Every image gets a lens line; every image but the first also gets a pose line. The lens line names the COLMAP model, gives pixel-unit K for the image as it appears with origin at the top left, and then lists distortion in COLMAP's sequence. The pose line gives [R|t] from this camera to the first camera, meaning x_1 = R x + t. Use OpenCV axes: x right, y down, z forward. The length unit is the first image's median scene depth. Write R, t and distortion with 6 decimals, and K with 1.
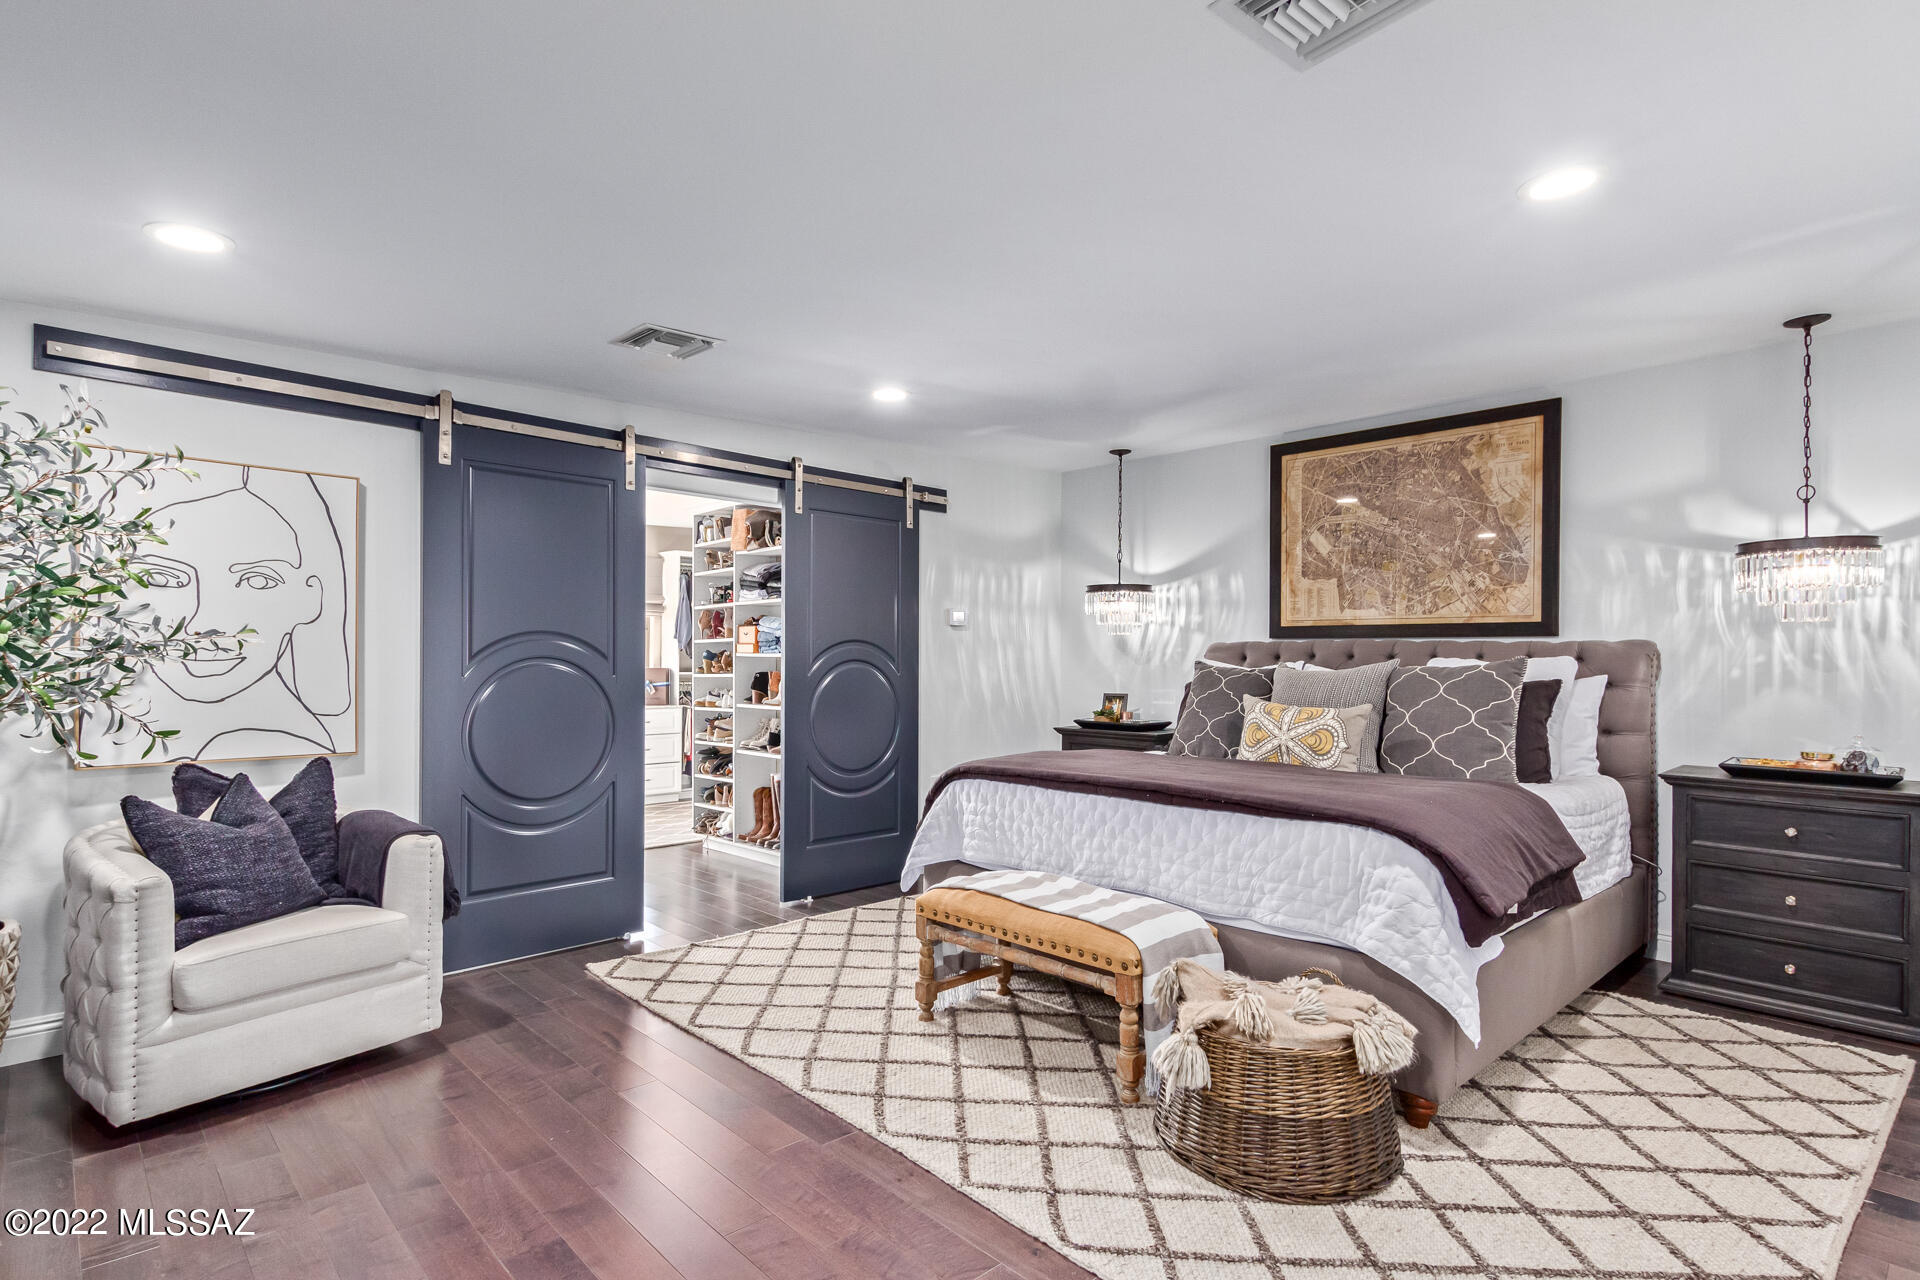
lens RADIAL K [[953.7, 0, 955.4], [0, 953.7, 650.9], [0, 0, 1]] dist [0.009221, 0.000905]
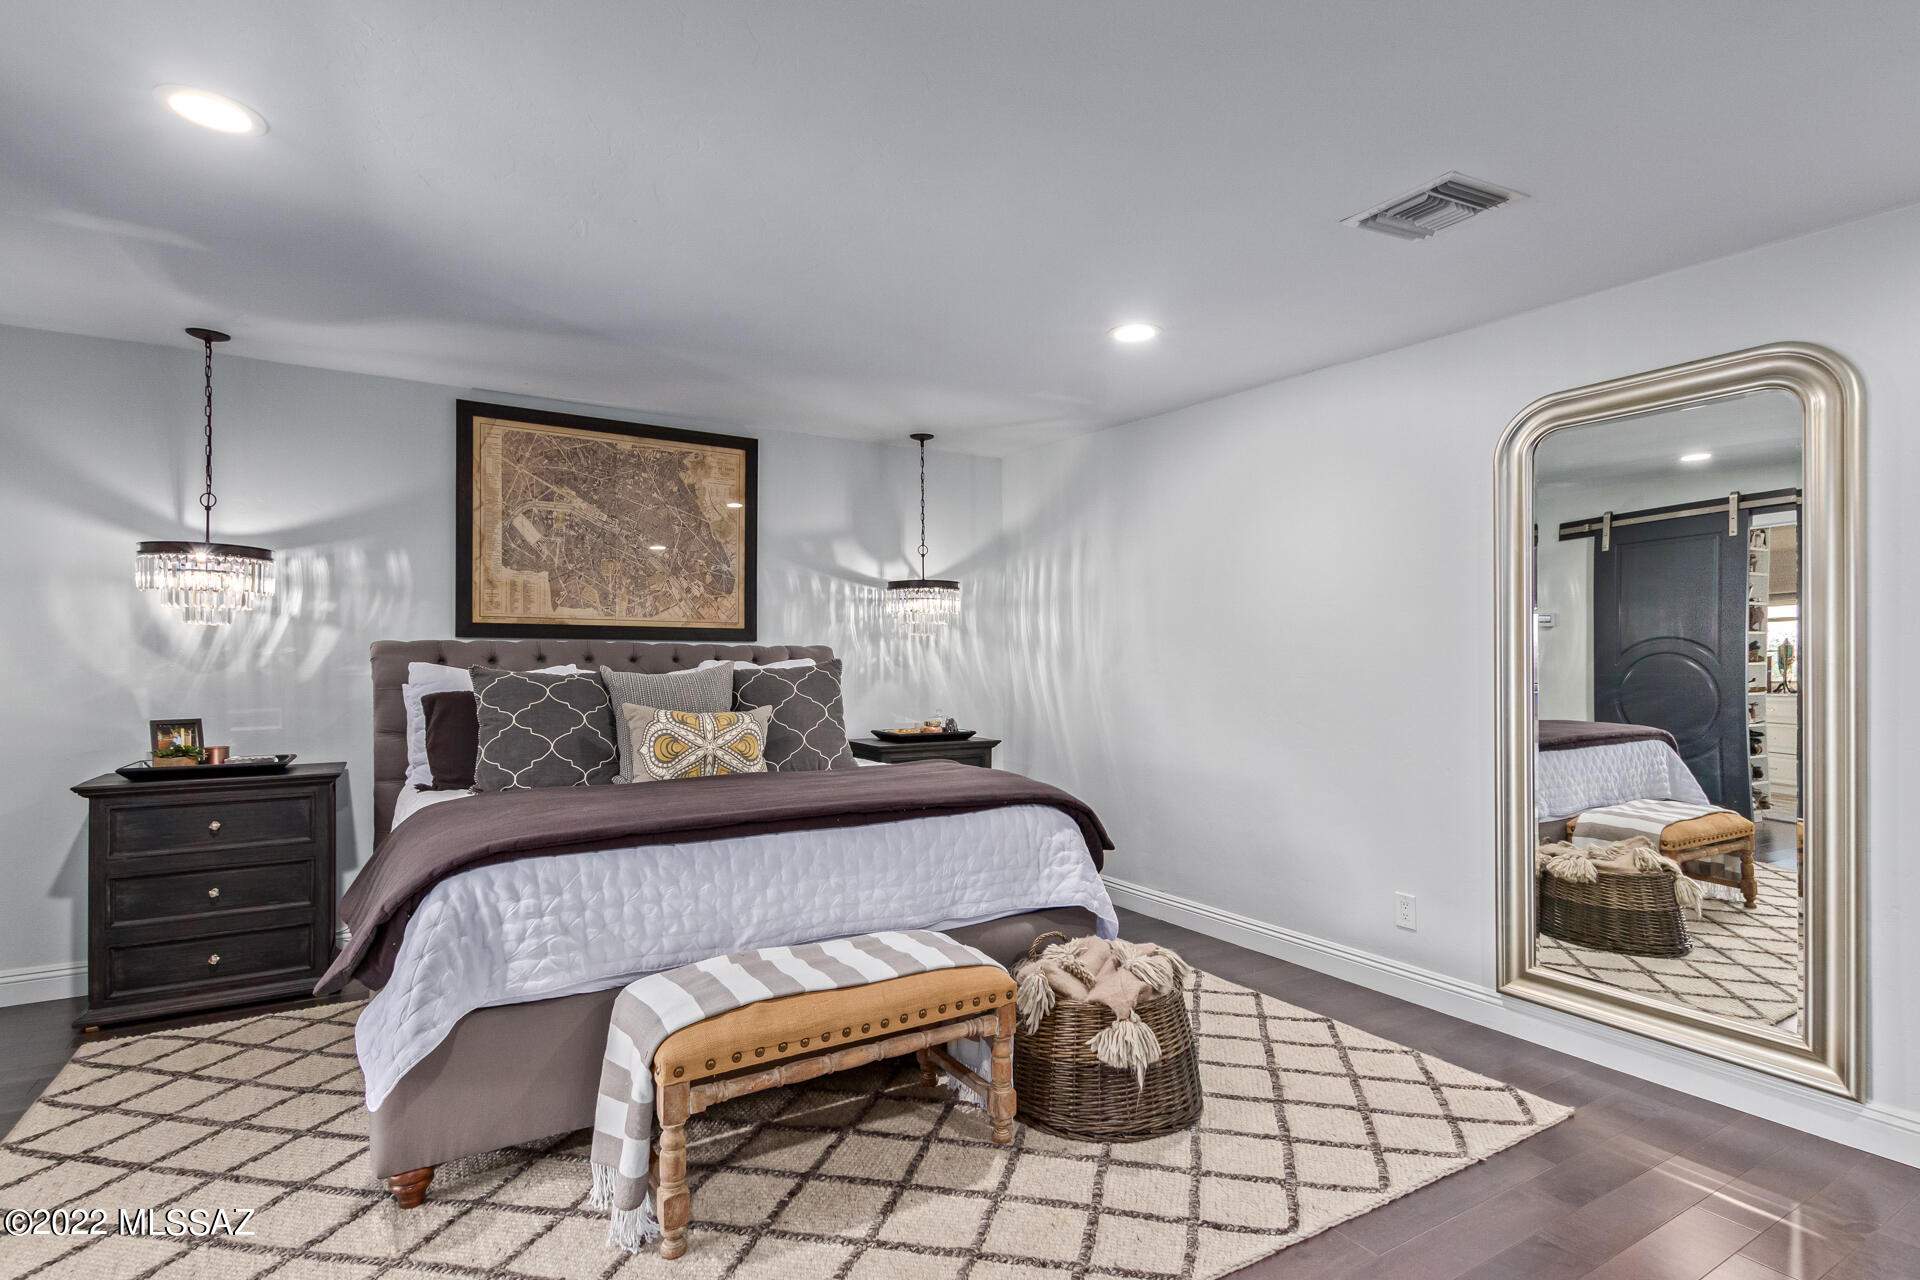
lens RADIAL K [[953.7, 0, 899.4], [0, 953.7, 649.0], [0, 0, 1]] dist [0.009221, 0.000905]
pose [[0.219411, 0.009971, 0.975581, -0.451557], [-0.003893, 0.999949, -0.009345, 0.003853], [-0.975625, -0.001747, 0.219439, 0.545656]]
